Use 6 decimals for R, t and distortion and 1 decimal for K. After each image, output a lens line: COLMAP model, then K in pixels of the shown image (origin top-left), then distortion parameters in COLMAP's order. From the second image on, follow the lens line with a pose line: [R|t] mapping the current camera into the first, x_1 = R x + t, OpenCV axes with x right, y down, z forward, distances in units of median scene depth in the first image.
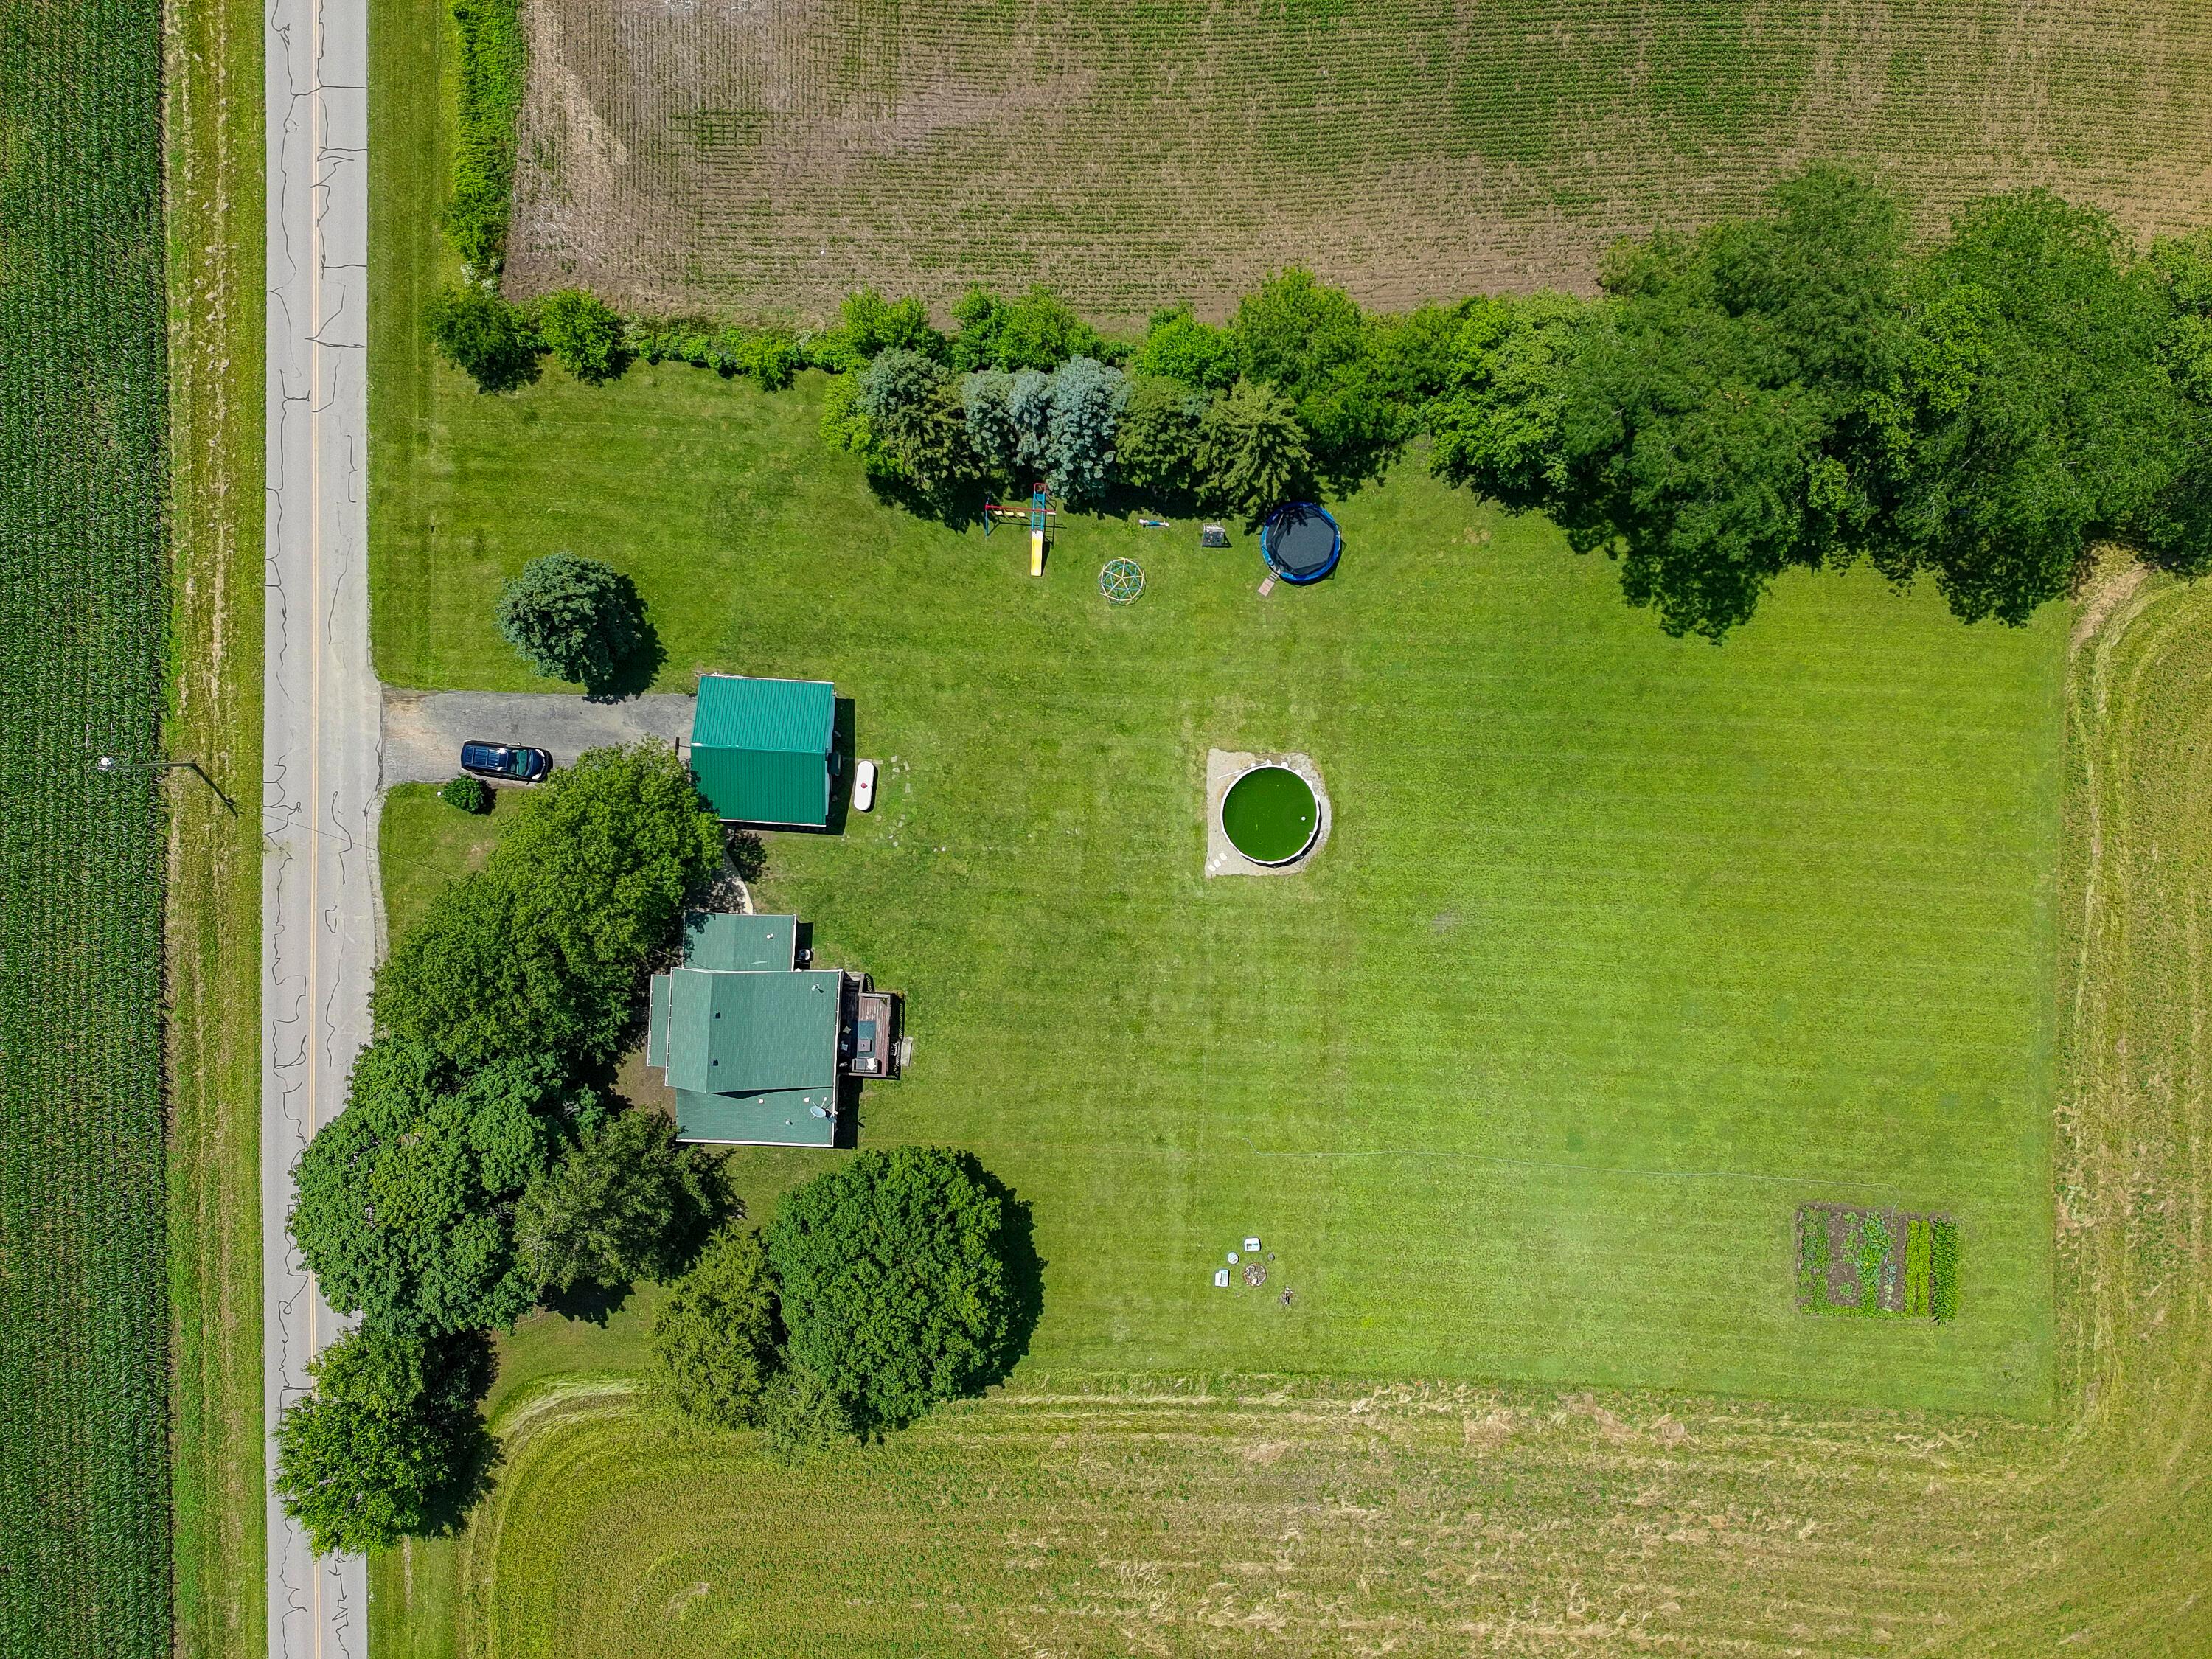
lens RADIAL K [[1623.7, 0, 1117.4], [0, 1623.7, 821.2], [0, 0, 1]] dist [0.079054, -0.075678]
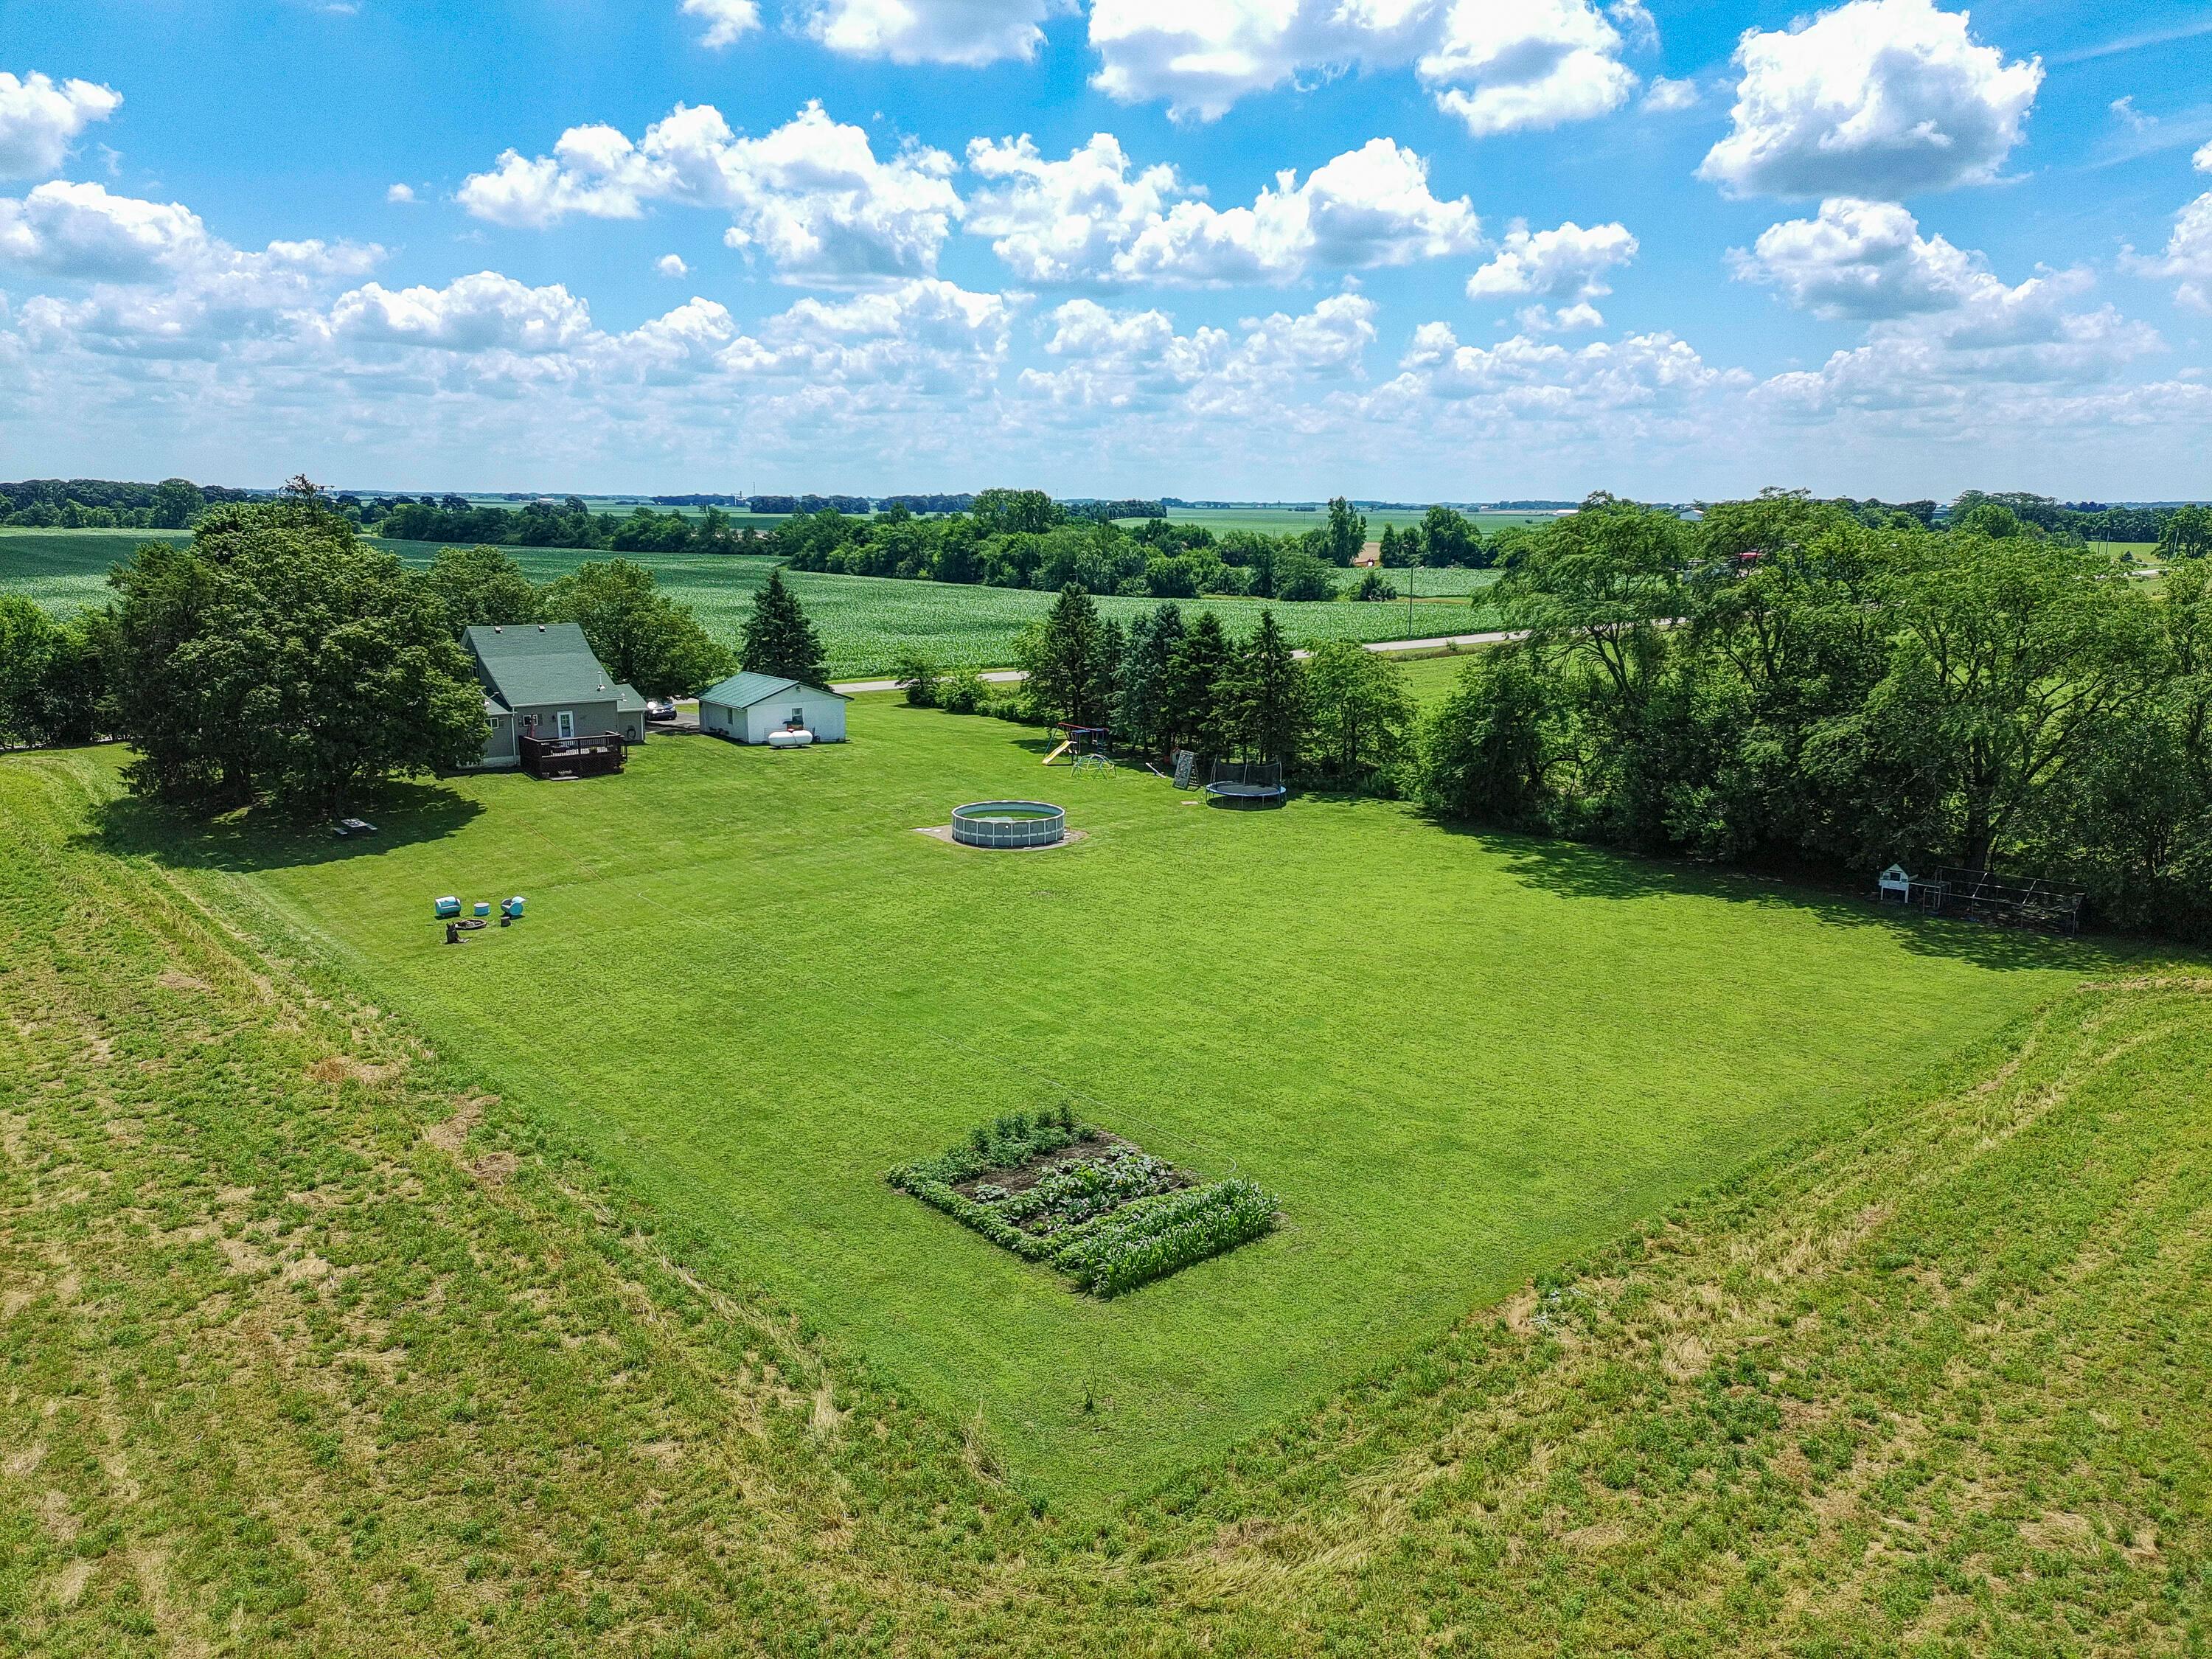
lens RADIAL K [[1623.7, 0, 1117.4], [0, 1623.7, 821.2], [0, 0, 1]] dist [0.079054, -0.075678]
pose [[0.678345, 0.150303, -0.719206, 0.761091], [-0.734539, 0.115602, -0.668647, 0.536866], [-0.017358, 0.981858, 0.188821, 0.831857]]
